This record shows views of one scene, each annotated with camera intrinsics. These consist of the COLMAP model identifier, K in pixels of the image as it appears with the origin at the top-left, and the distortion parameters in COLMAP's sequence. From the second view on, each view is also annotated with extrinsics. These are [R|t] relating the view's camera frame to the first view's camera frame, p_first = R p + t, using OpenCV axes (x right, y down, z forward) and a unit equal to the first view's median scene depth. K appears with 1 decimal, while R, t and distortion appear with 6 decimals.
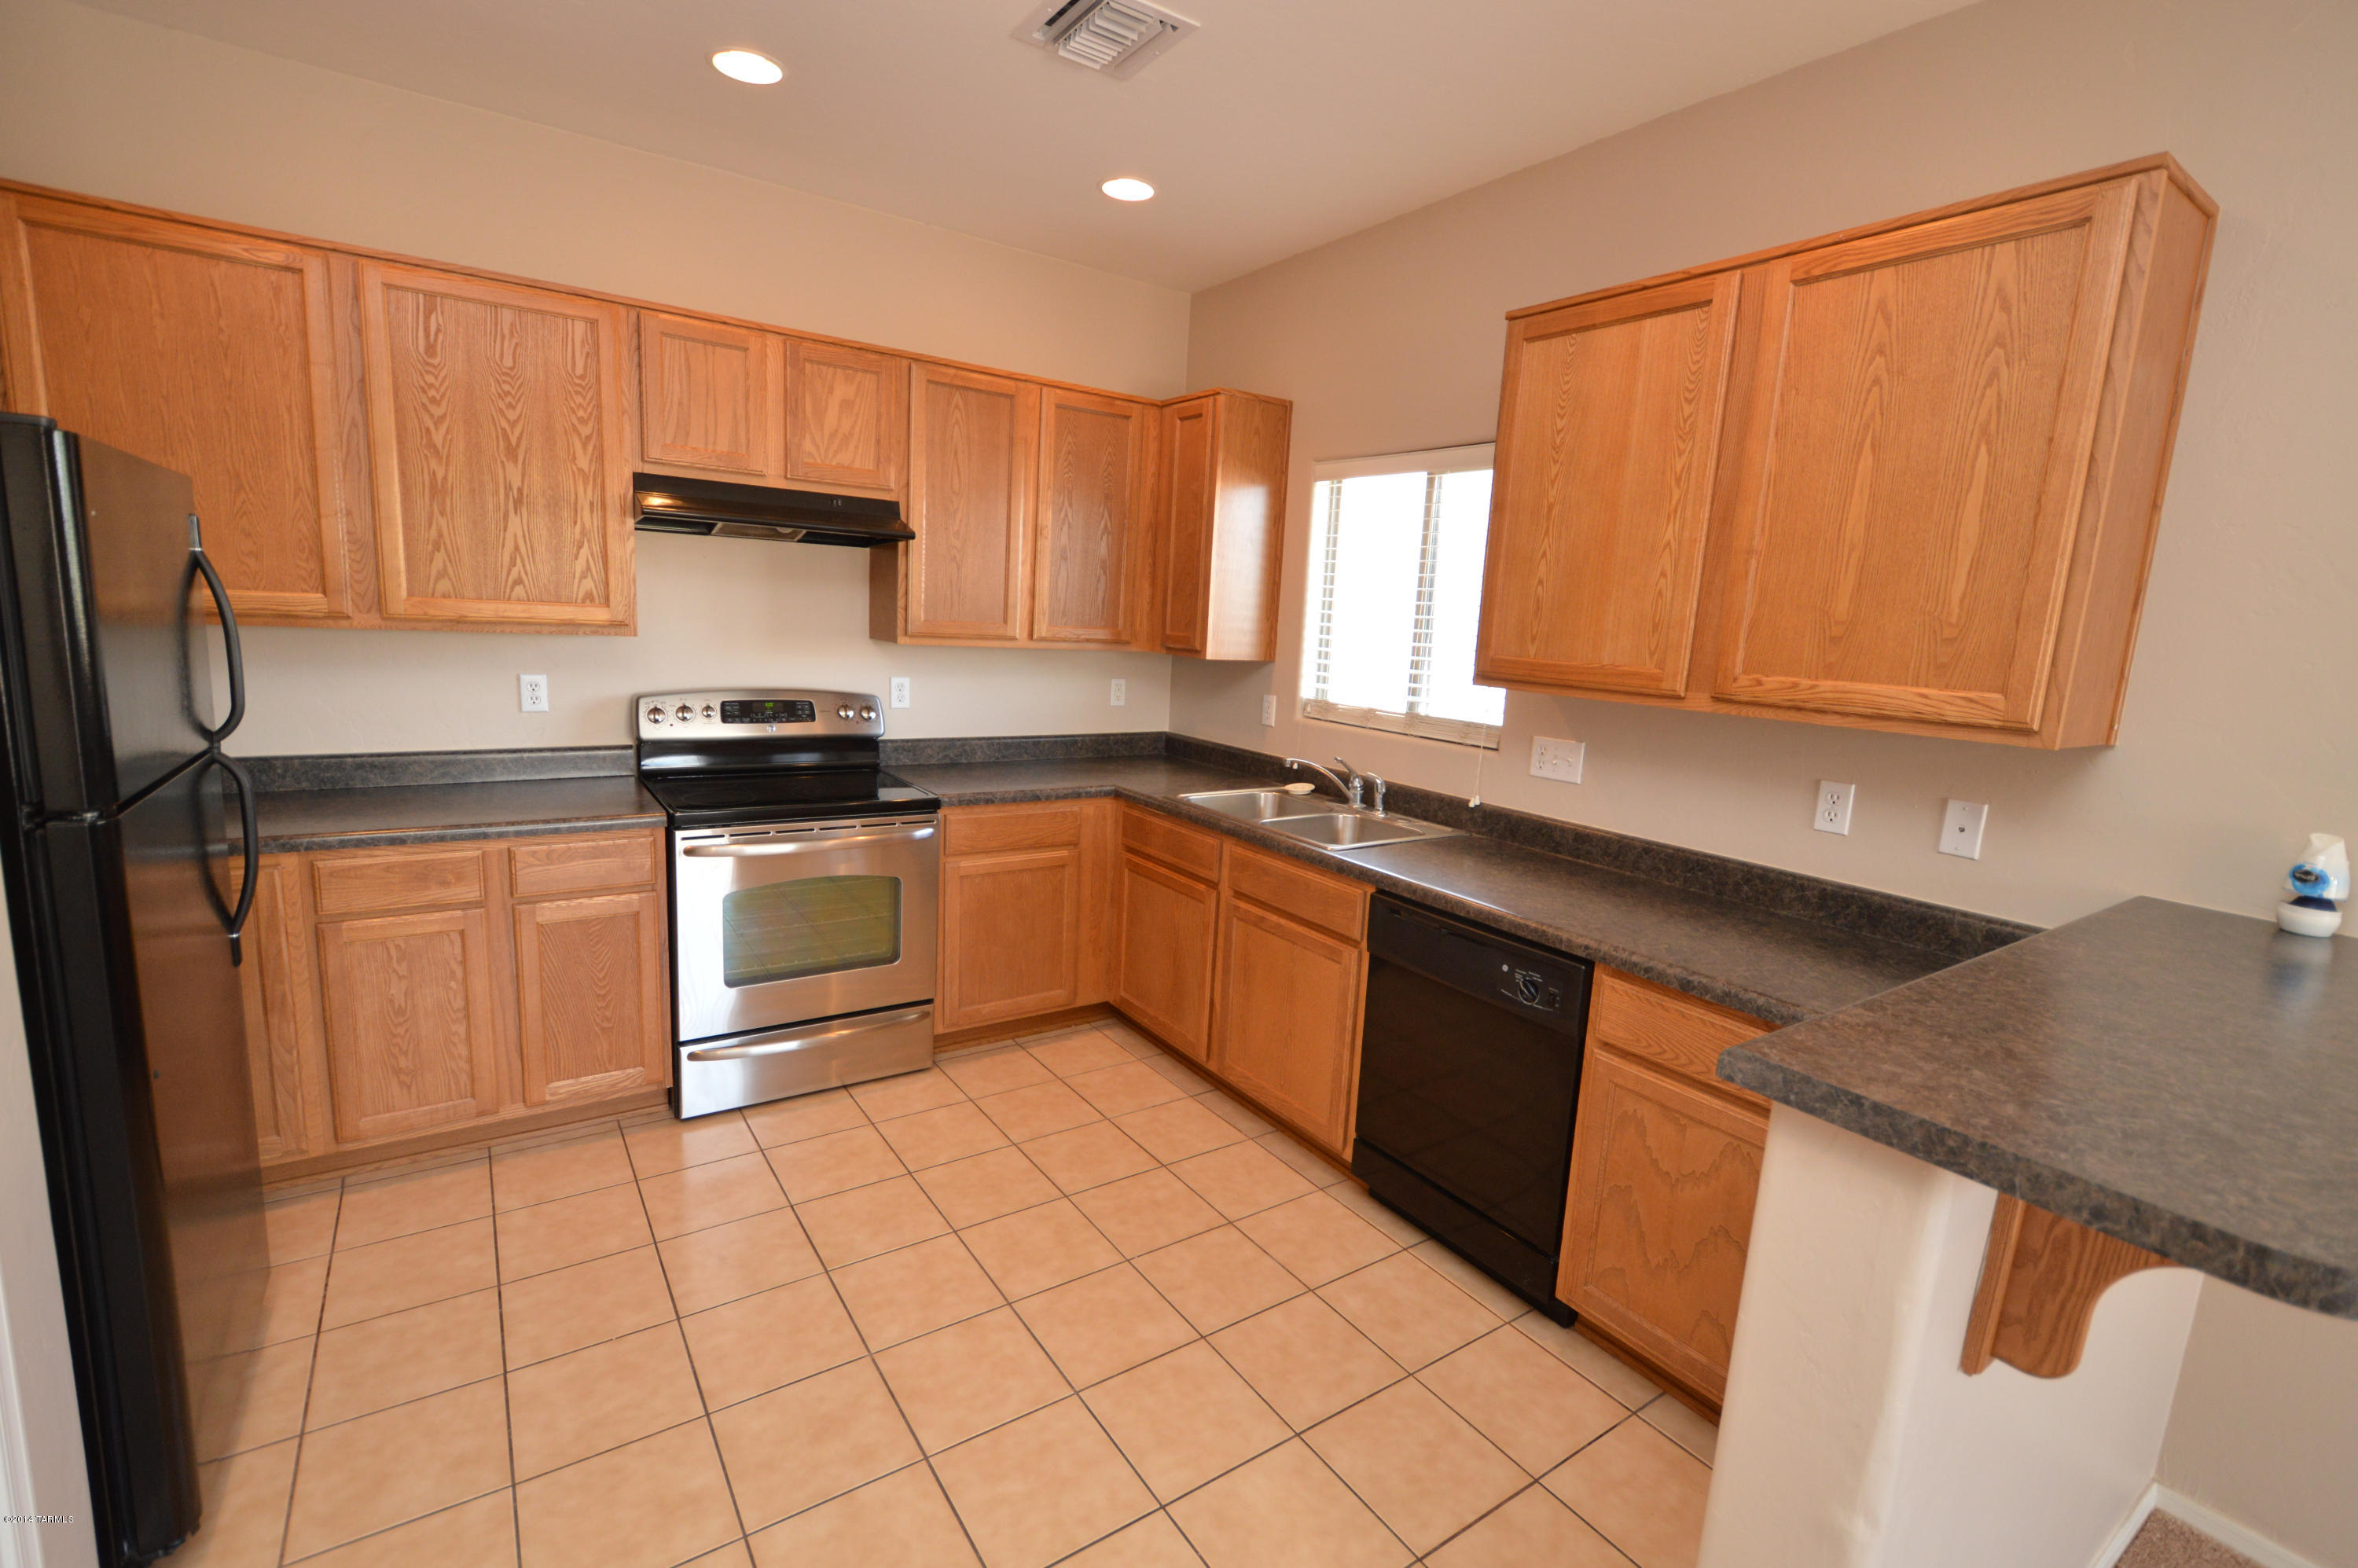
lens RADIAL K [[1037.8, 0, 1185.6], [0, 1037.8, 785.1], [0, 0, 1]] dist [0.003041, 0.000075]
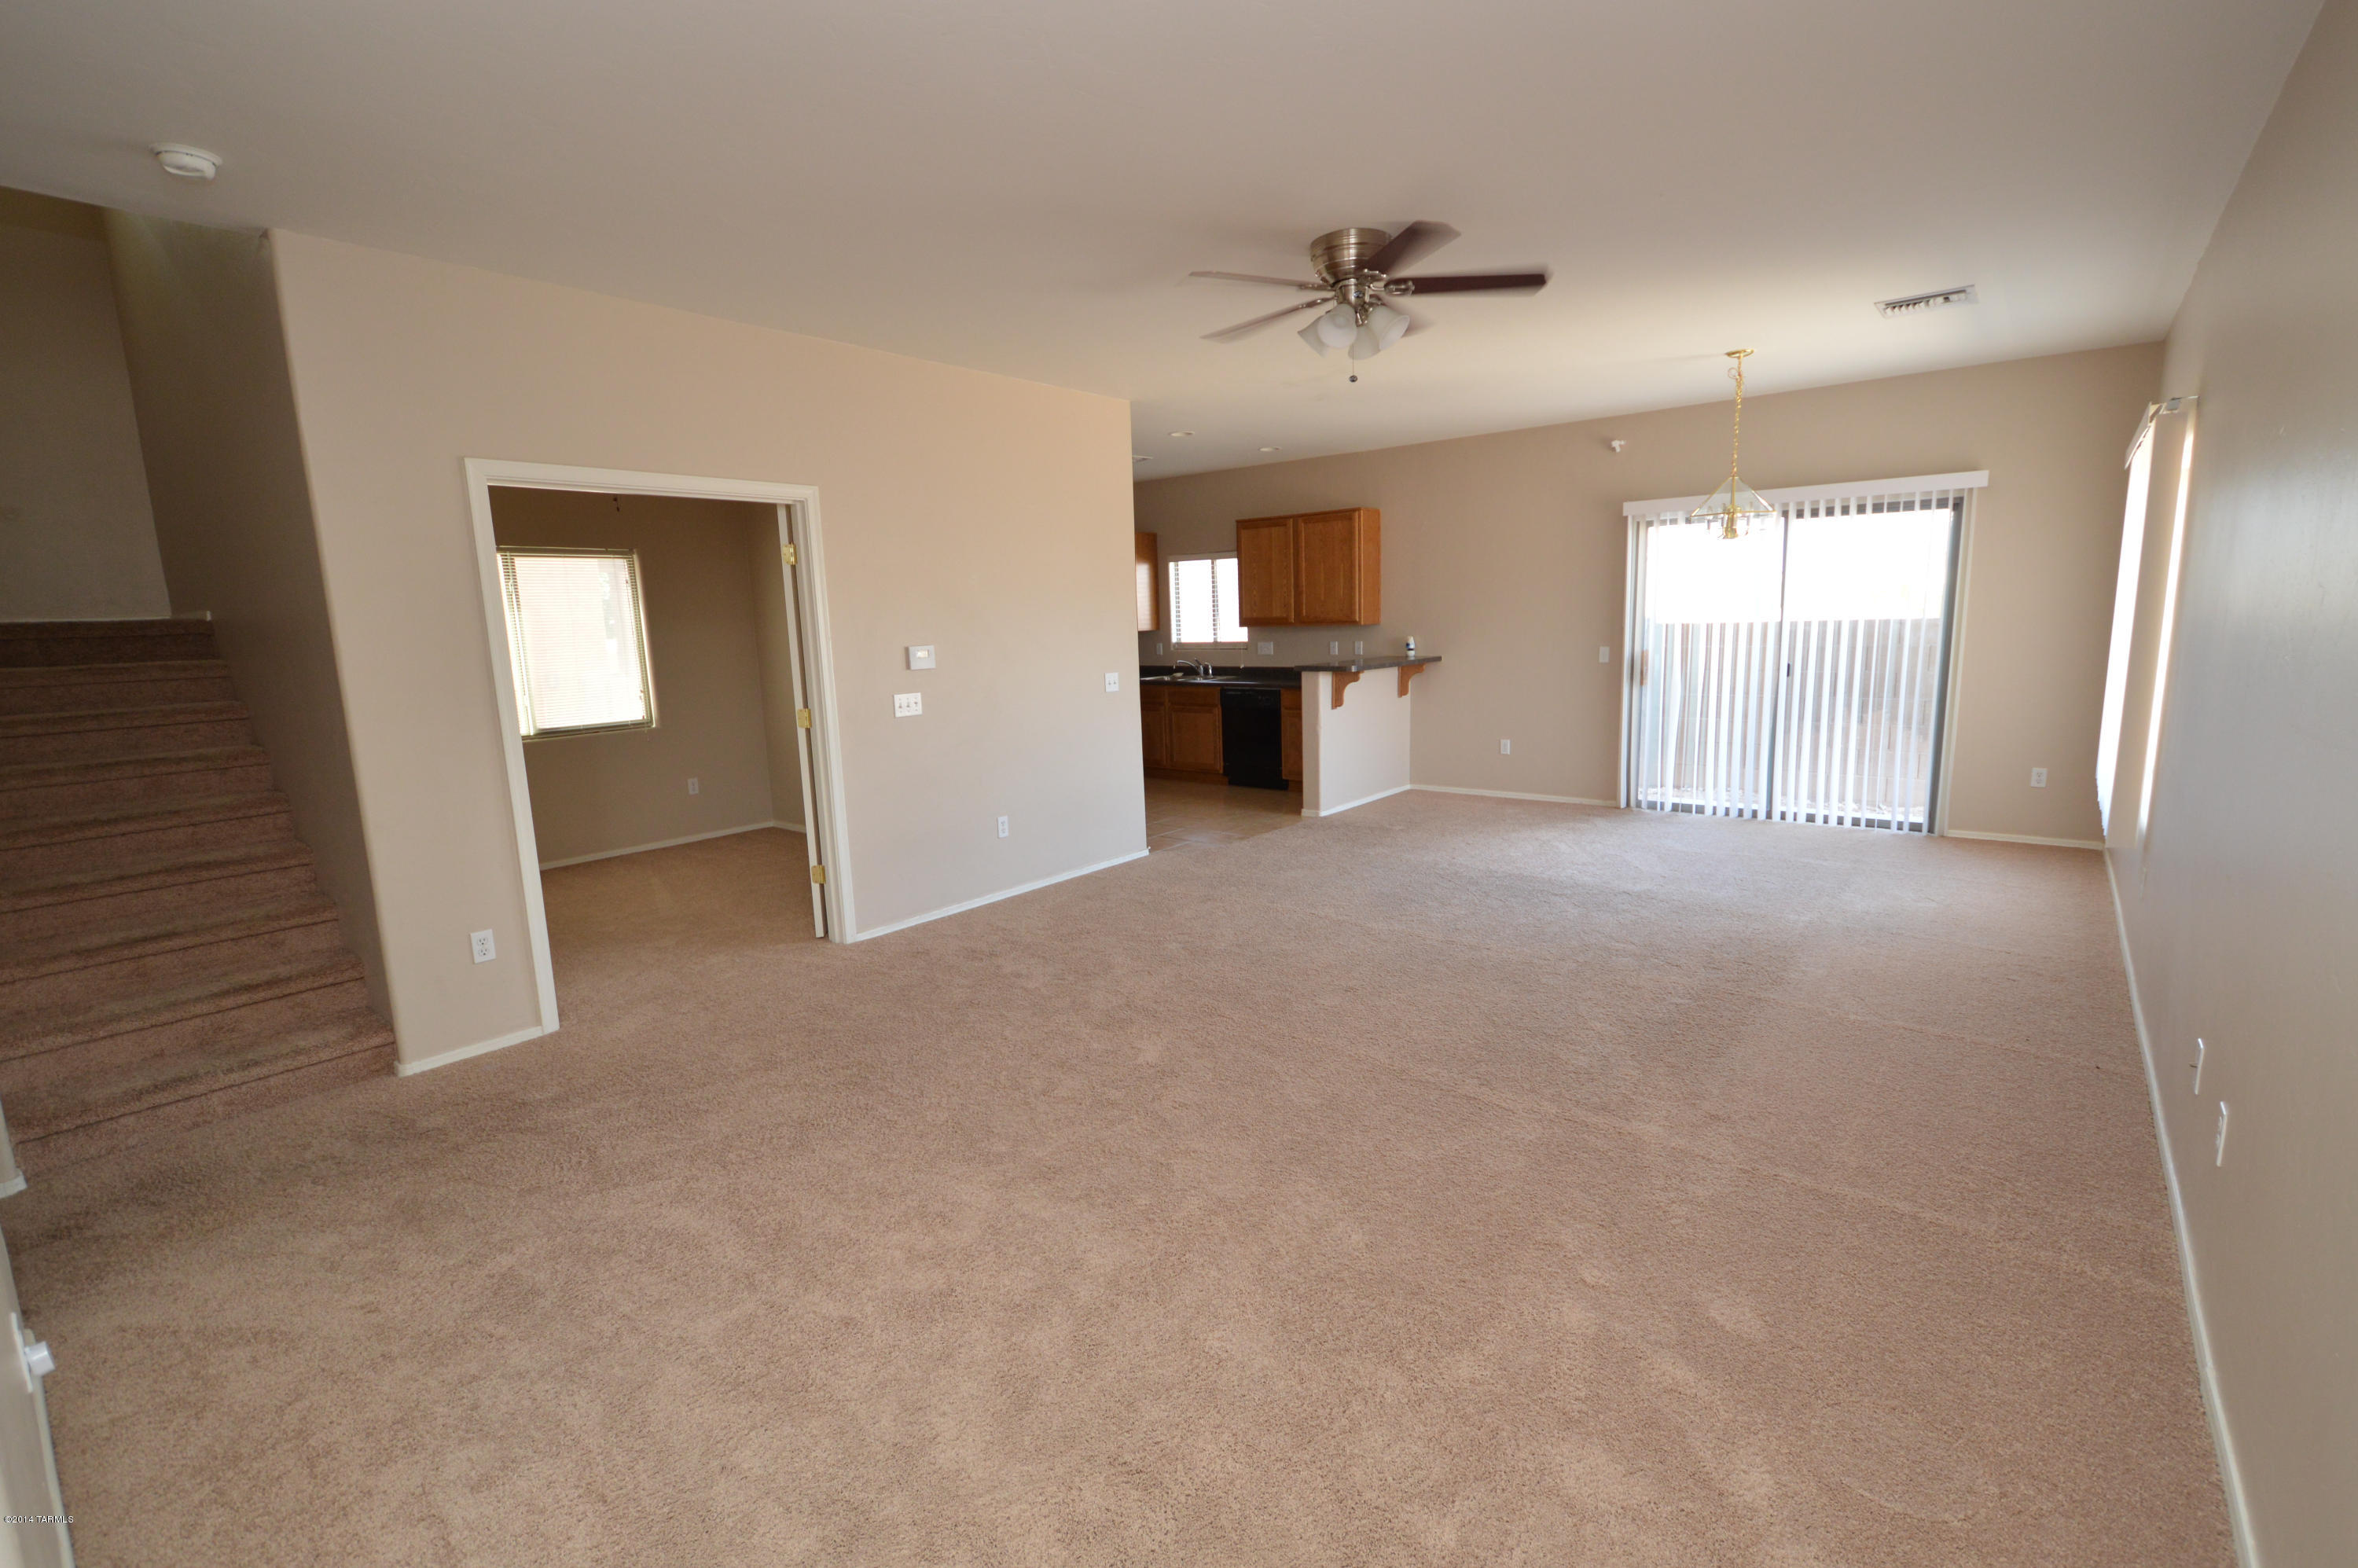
lens RADIAL K [[1037.8, 0, 1174.7], [0, 1037.8, 780.4], [0, 0, 1]] dist [0.003041, 0.000075]
pose [[0.958424, -0.131519, 0.253231, -0.709233], [0.131450, 0.991172, 0.017268, 0.262040], [-0.253266, 0.016737, 0.967252, -1.852909]]
